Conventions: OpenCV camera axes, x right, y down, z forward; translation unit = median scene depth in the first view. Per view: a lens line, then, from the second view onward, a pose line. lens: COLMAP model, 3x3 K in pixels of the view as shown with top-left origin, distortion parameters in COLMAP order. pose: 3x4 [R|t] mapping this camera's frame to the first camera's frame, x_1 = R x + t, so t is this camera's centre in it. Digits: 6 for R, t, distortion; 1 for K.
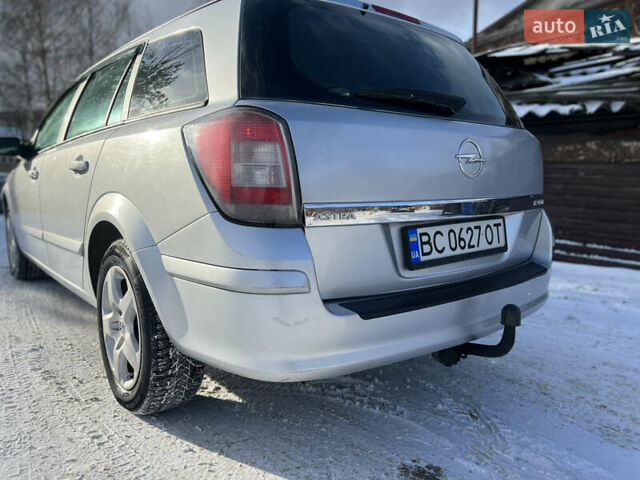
lens RADIAL K [[487.2, 0, 320.0], [0, 487.2, 240.0], [0, 0, 1]] dist [0.042245, -0.054319]
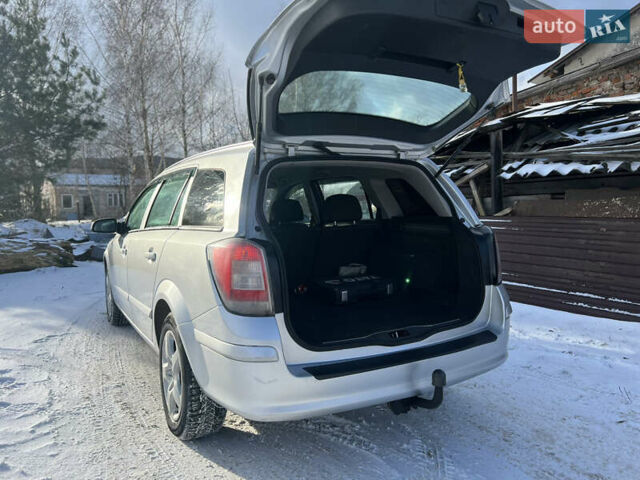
lens RADIAL K [[468.8, 0, 309.4], [0, 468.8, 236.8], [0, 0, 1]] dist [0.011889, 0.001221]
pose [[0.986021, -0.016470, -0.165806, 0.191090], [0.002599, 0.996502, -0.083532, -0.092459], [0.166602, 0.081933, 0.982614, -0.265529]]
